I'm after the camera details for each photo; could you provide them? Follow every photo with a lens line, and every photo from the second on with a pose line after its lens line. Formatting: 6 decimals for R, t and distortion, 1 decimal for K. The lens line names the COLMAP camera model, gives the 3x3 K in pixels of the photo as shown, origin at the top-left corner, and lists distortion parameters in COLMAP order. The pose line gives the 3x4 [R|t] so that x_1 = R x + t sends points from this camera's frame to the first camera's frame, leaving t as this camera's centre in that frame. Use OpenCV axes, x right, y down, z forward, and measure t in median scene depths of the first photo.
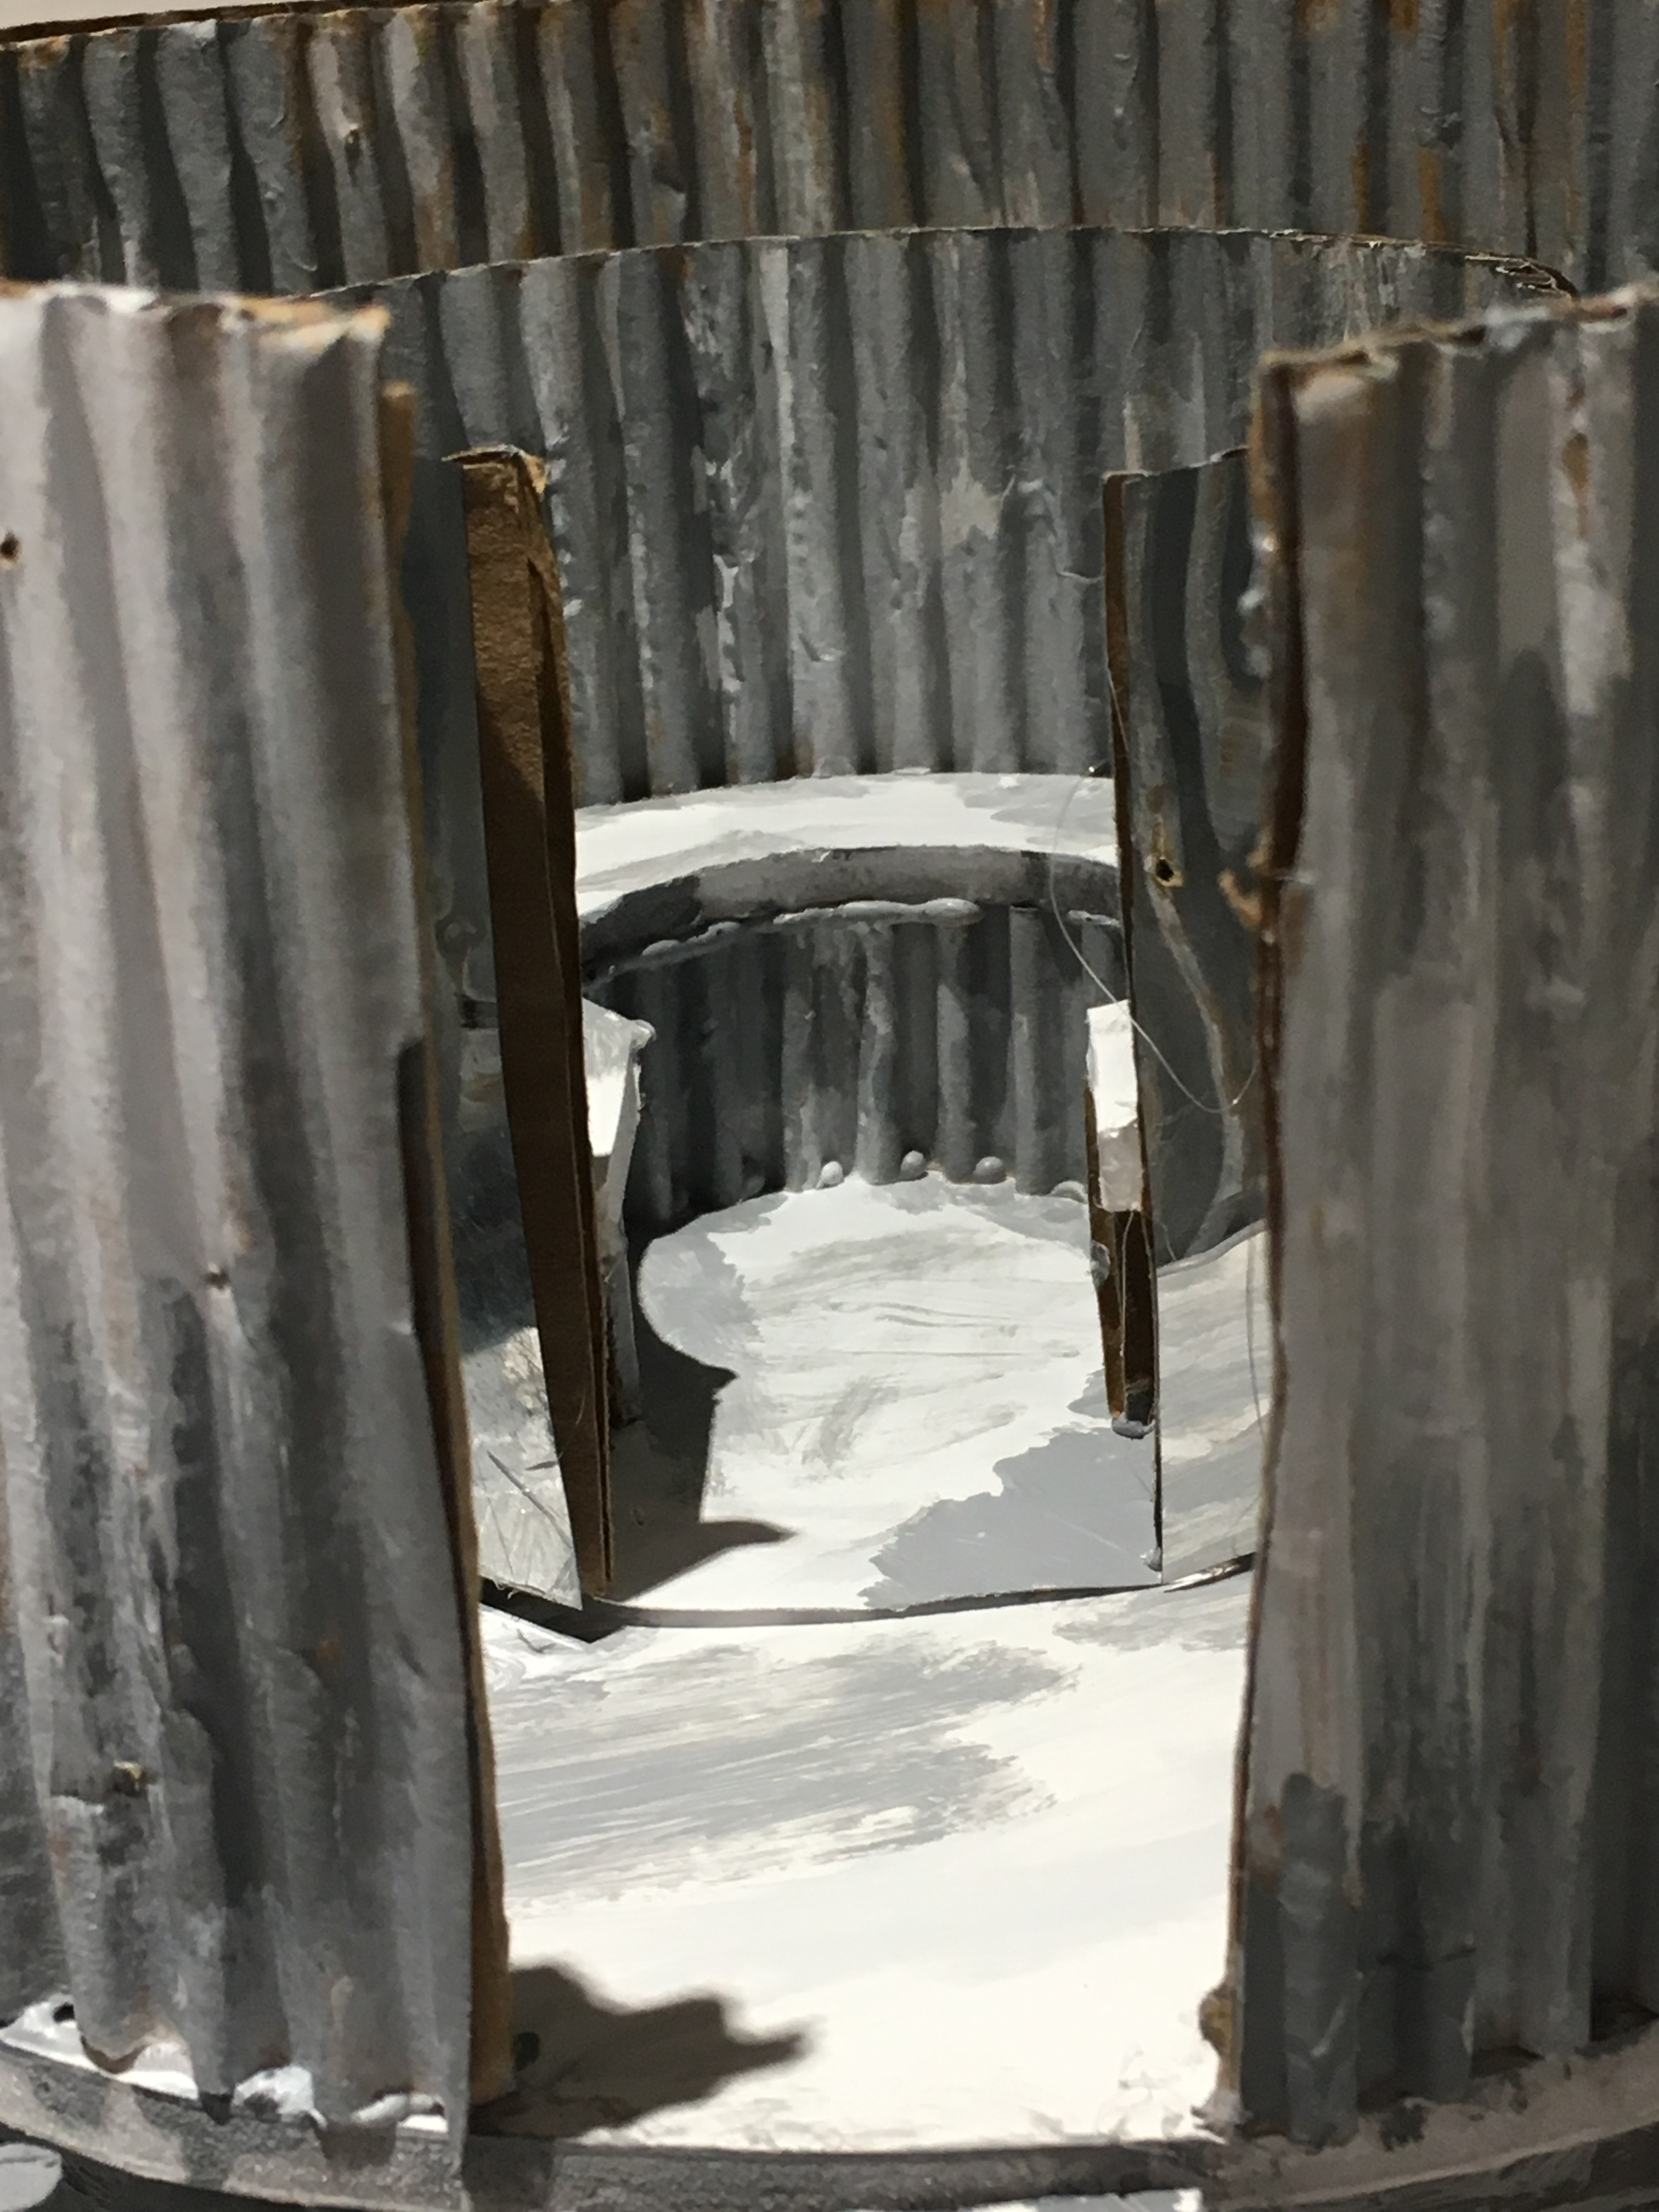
lens RADIAL K [[3732.6, 0, 829.5], [0, 3732.6, 1106.0], [0, 0, 1]] dist [0.026596, 0.189027]
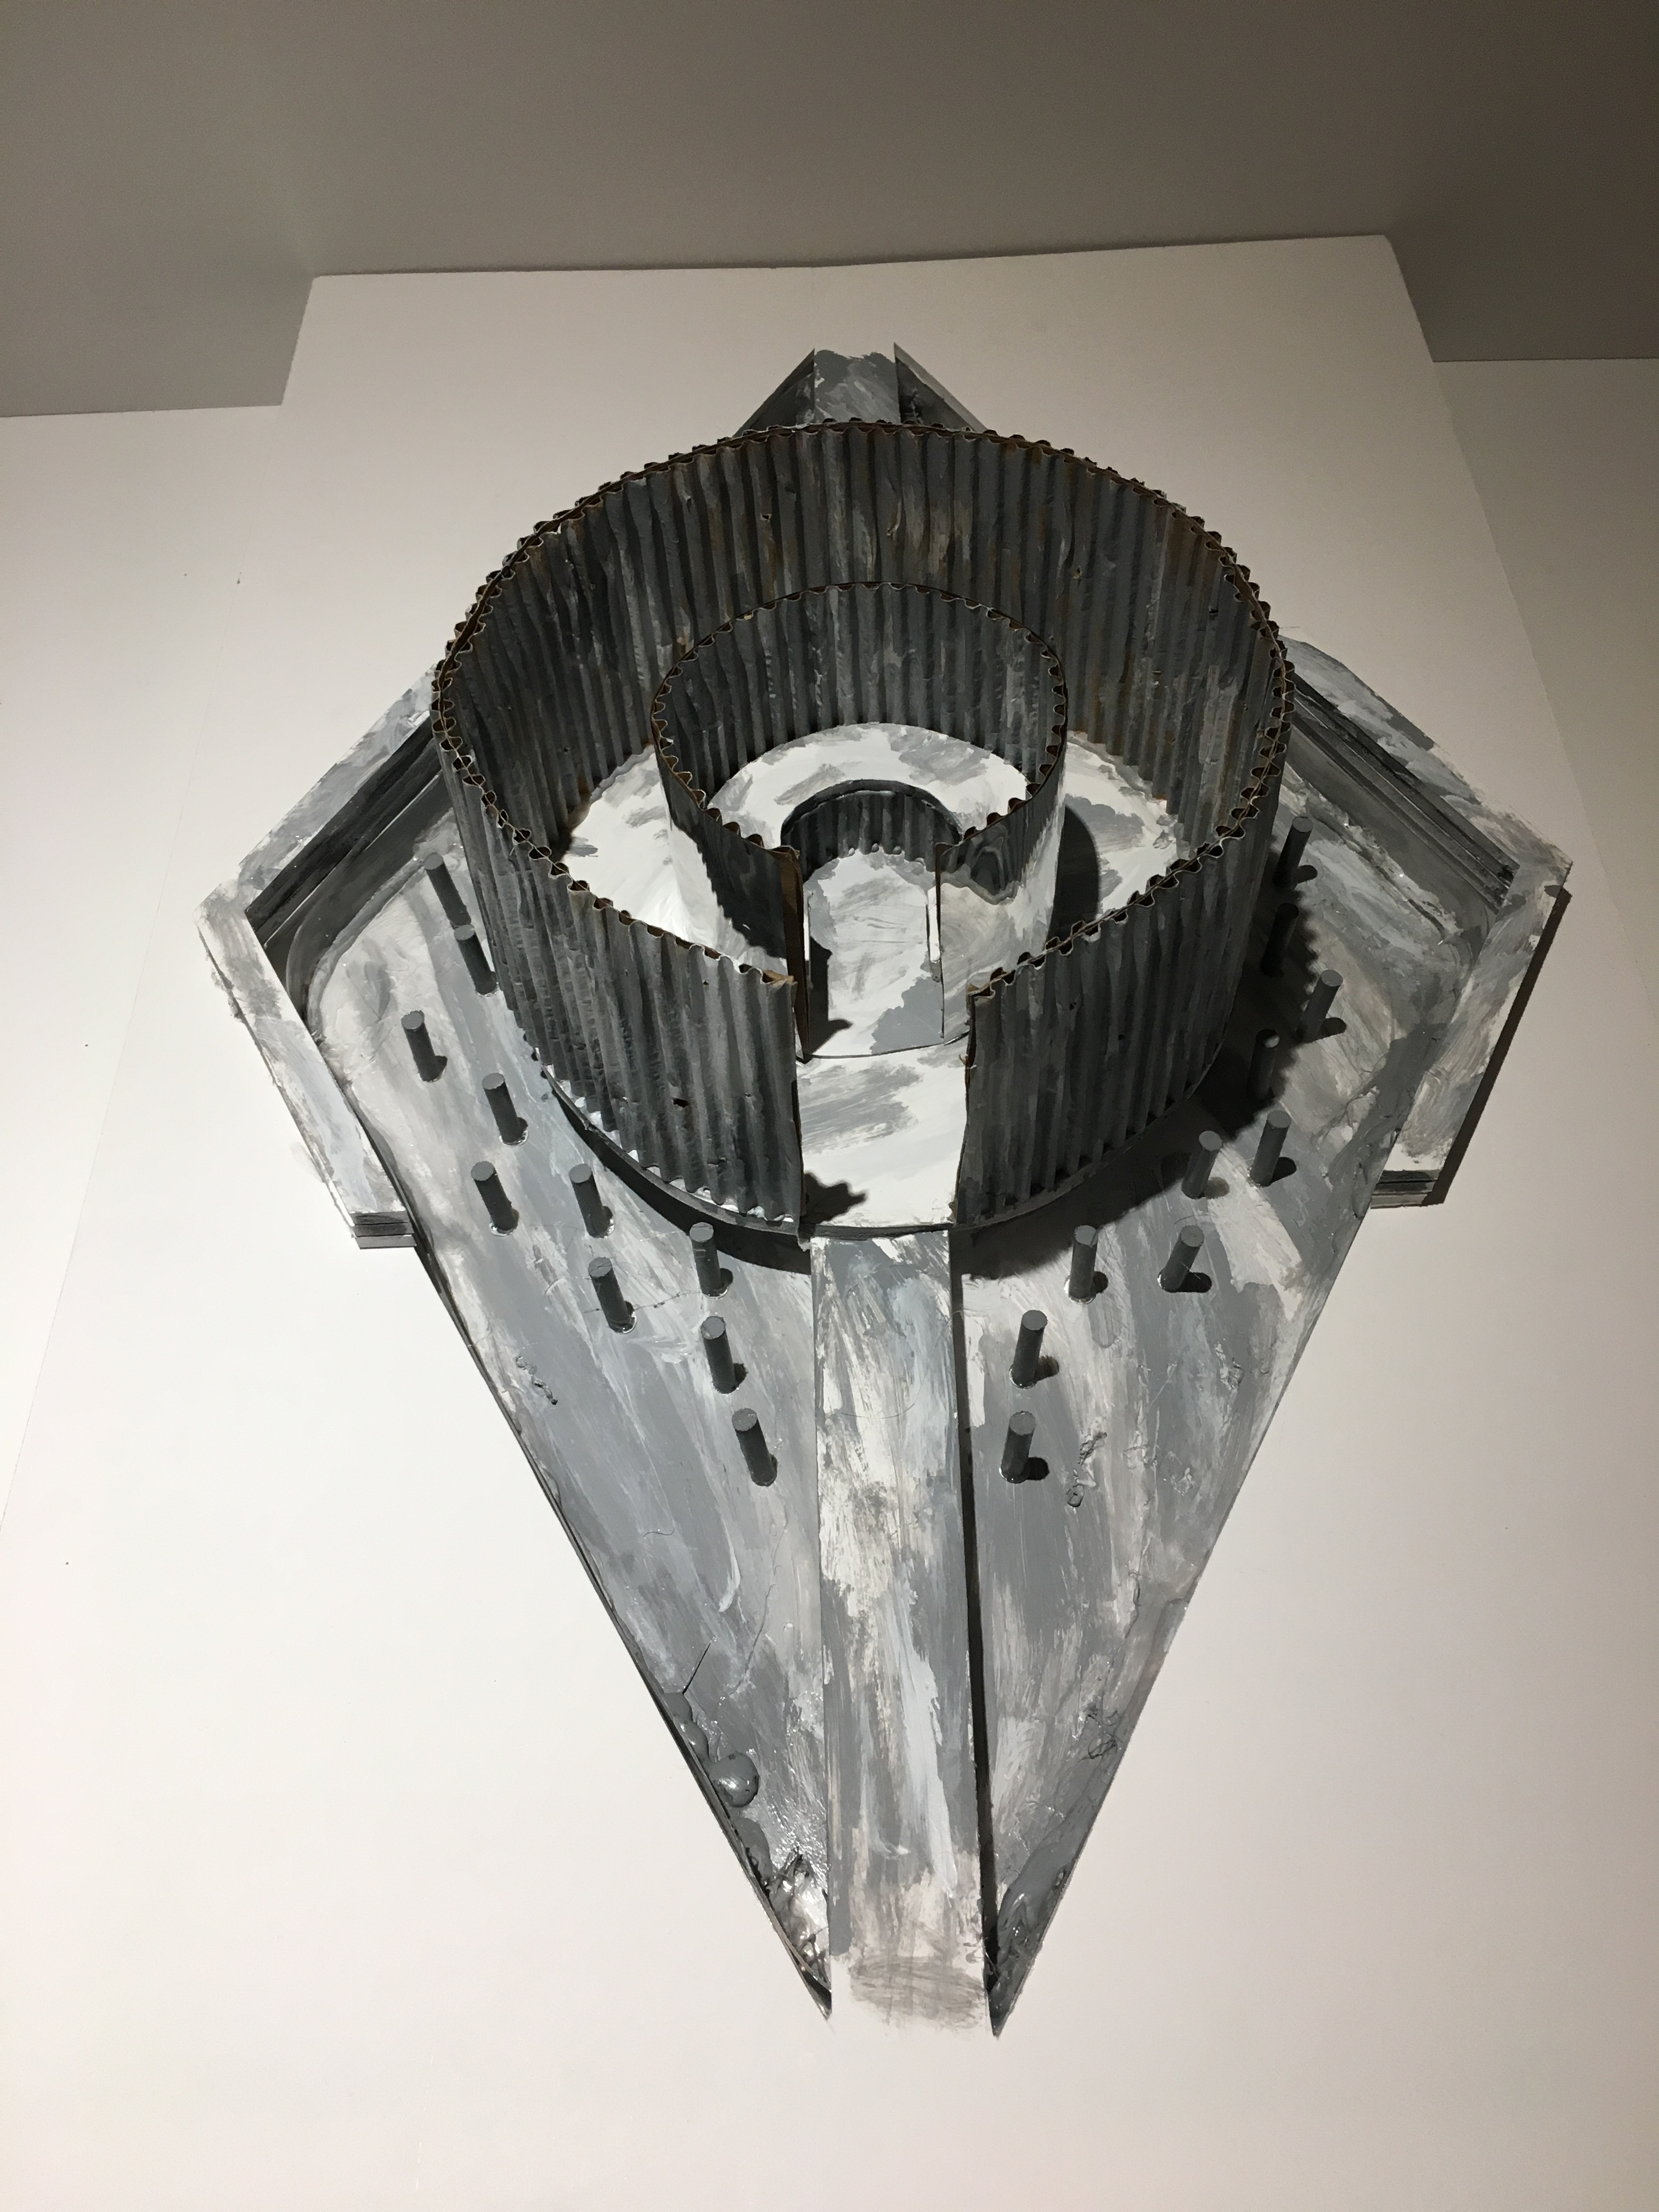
lens RADIAL K [[1926.1, 0, 829.5], [0, 1926.1, 1106.0], [0, 0, 1]] dist [0.053965, 0.001399]
pose [[0.999361, -0.024521, 0.026007, -0.092335], [0.007134, 0.849784, 0.527082, -0.927618], [-0.035025, -0.526560, 0.849416, -0.824890]]
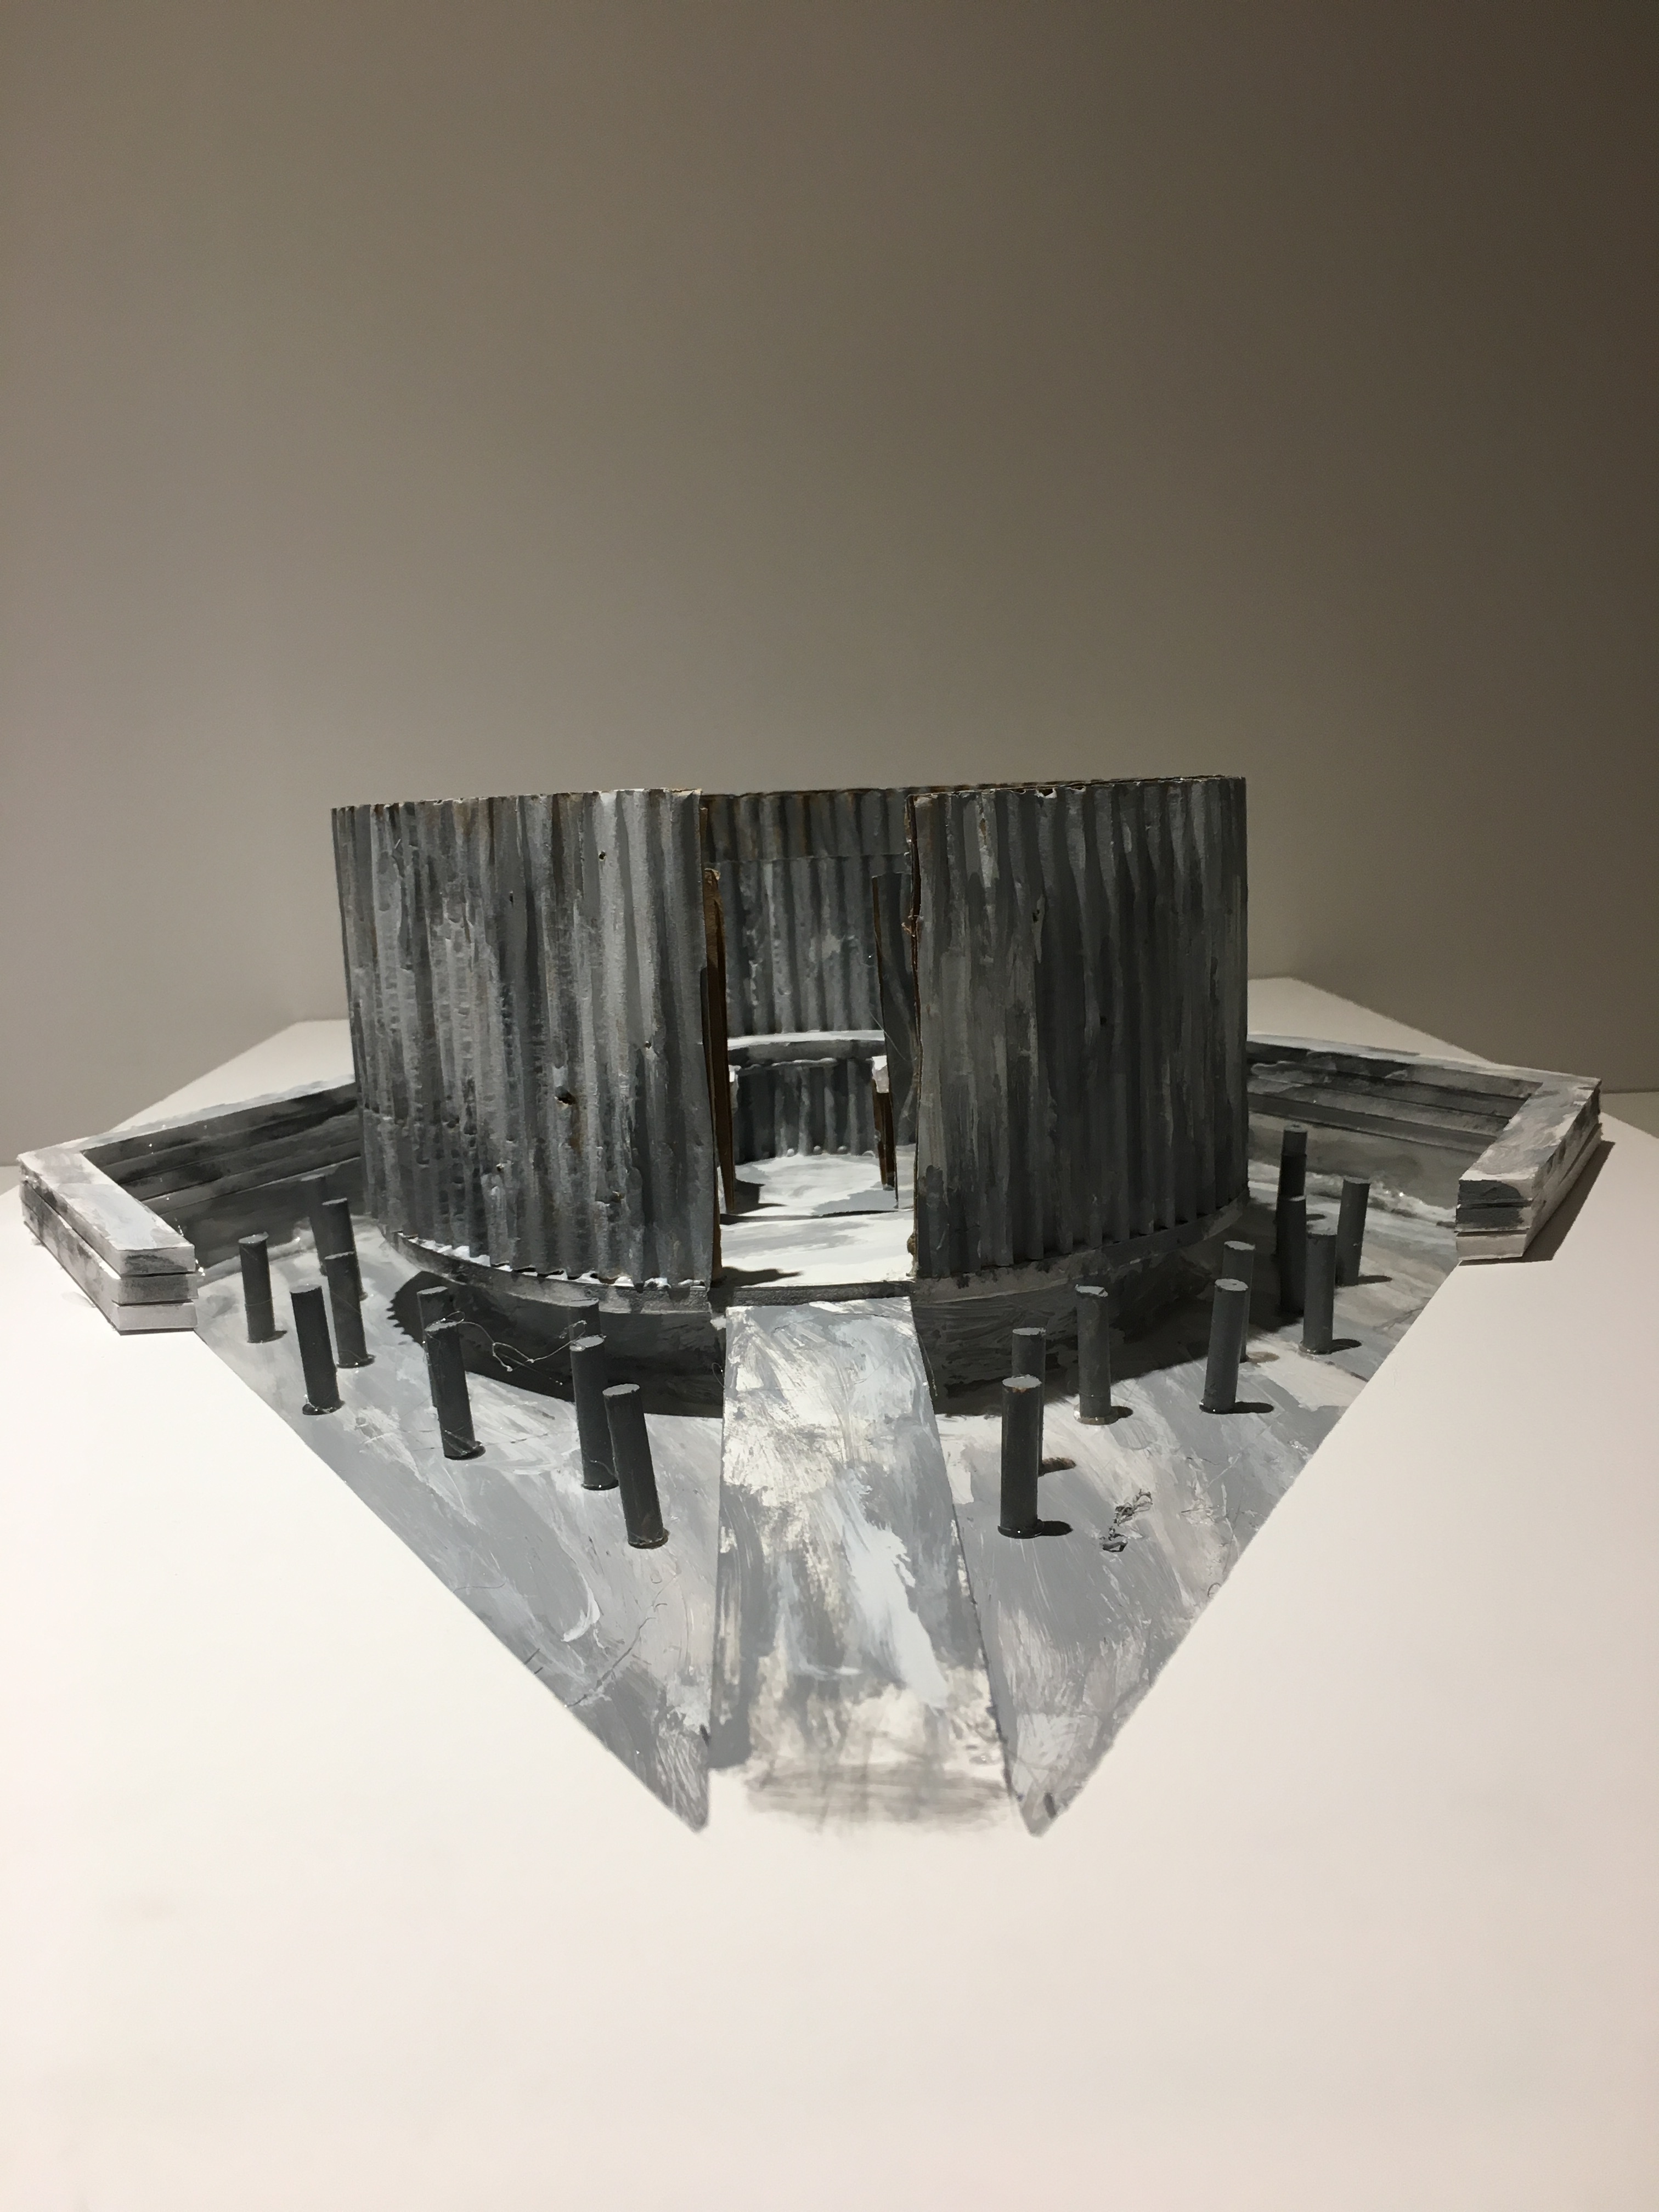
lens RADIAL K [[1926.1, 0, 829.5], [0, 1926.1, 1106.0], [0, 0, 1]] dist [0.053965, 0.001399]
pose [[0.998873, -0.011855, 0.045954, -0.051235], [0.020972, 0.978884, -0.203340, 0.387814], [-0.042573, 0.204075, 0.978029, -0.709227]]
